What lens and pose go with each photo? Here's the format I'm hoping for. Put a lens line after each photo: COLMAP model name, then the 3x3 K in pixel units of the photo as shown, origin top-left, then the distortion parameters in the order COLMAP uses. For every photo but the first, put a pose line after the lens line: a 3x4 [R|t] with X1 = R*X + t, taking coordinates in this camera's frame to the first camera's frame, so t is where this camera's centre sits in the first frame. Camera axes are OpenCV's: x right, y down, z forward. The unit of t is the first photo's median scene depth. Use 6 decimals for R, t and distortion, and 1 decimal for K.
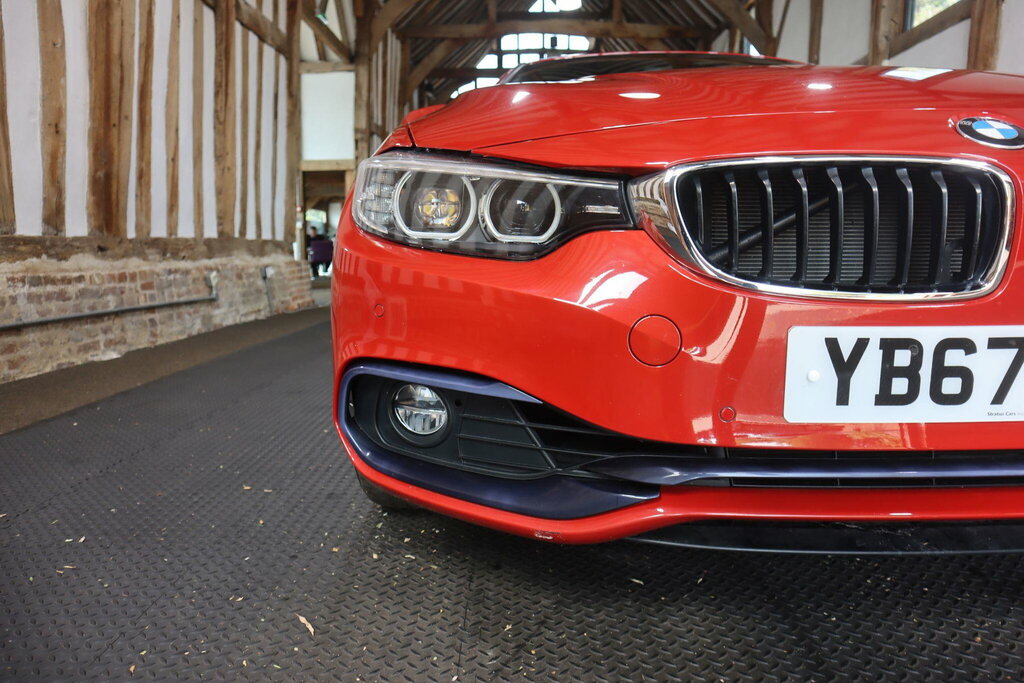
lens RADIAL K [[682.8, 0, 535.5], [0, 682.8, 325.5], [0, 0, 1]] dist [-0.103207, 0.062055]
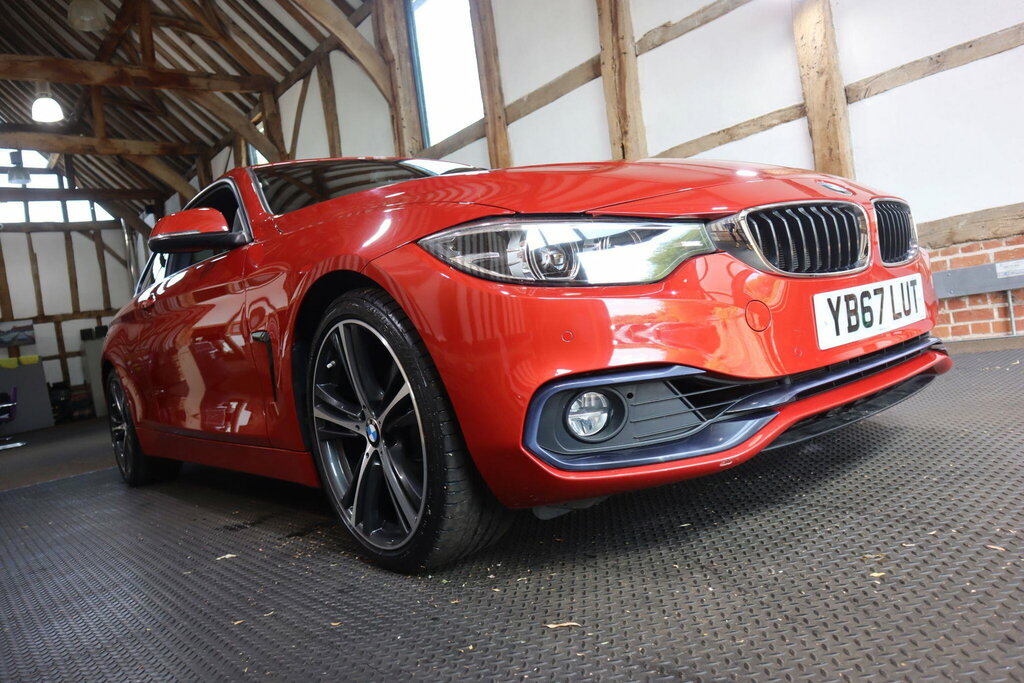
lens RADIAL K [[707.5, 0, 516.7], [0, 707.5, 342.8], [0, 0, 1]] dist [-0.111408, 0.064221]
pose [[0.772160, -0.134329, 0.621068, -0.171196], [0.223681, 0.972301, -0.067802, 0.009083], [-0.594757, 0.191275, 0.780819, 0.008975]]
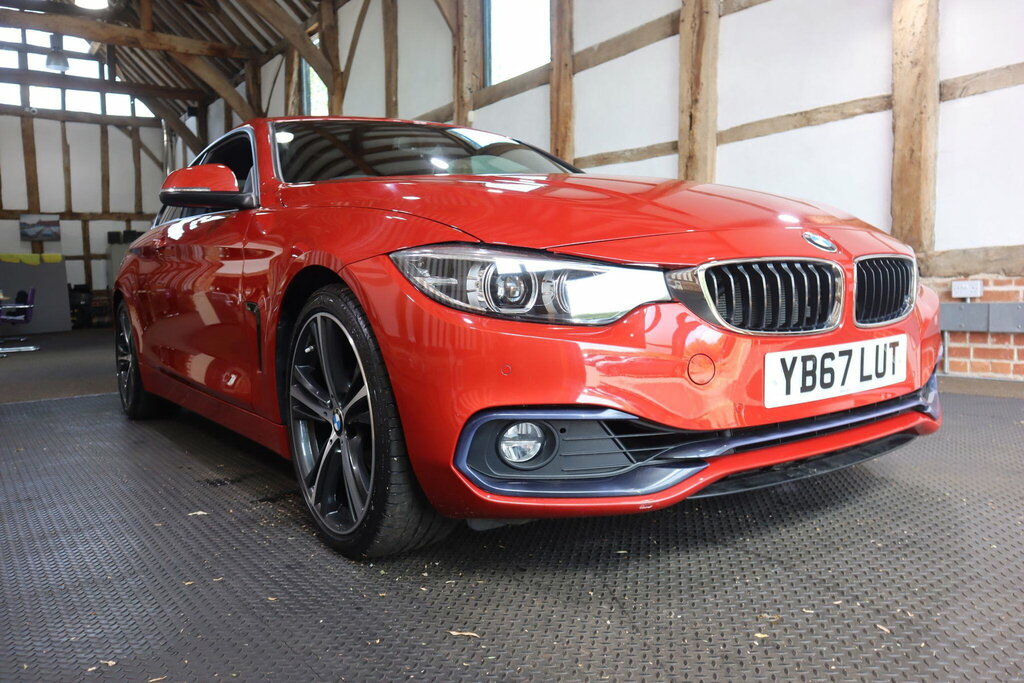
lens RADIAL K [[774.1, 0, 519.1], [0, 774.1, 341.9], [0, 0, 1]] dist [-0.092602, 0.064950]
pose [[0.824584, -0.069054, 0.561510, -0.162614], [0.096633, 0.995129, -0.019525, -0.006652], [-0.557426, 0.070361, 0.827240, -0.039369]]
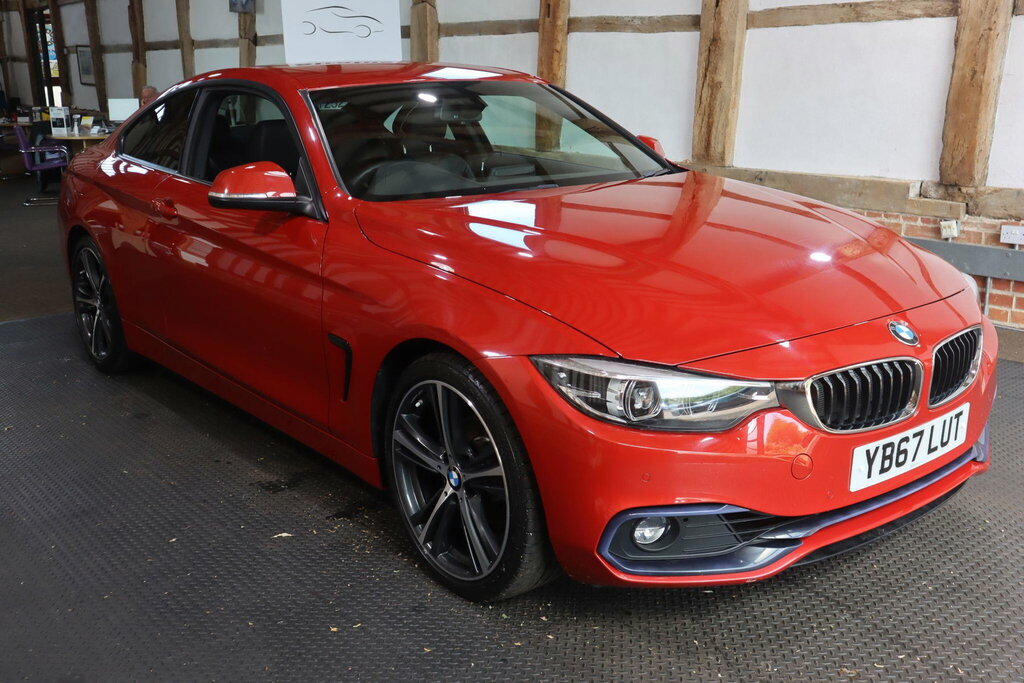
lens RADIAL K [[953.8, 0, 522.8], [0, 953.8, 342.0], [0, 0, 1]] dist [-0.049532, 0.075337]
pose [[0.782225, -0.158272, 0.602556, -0.266684], [0.075381, 0.984130, 0.160642, -0.108572], [-0.618418, -0.080237, 0.781742, -0.077774]]
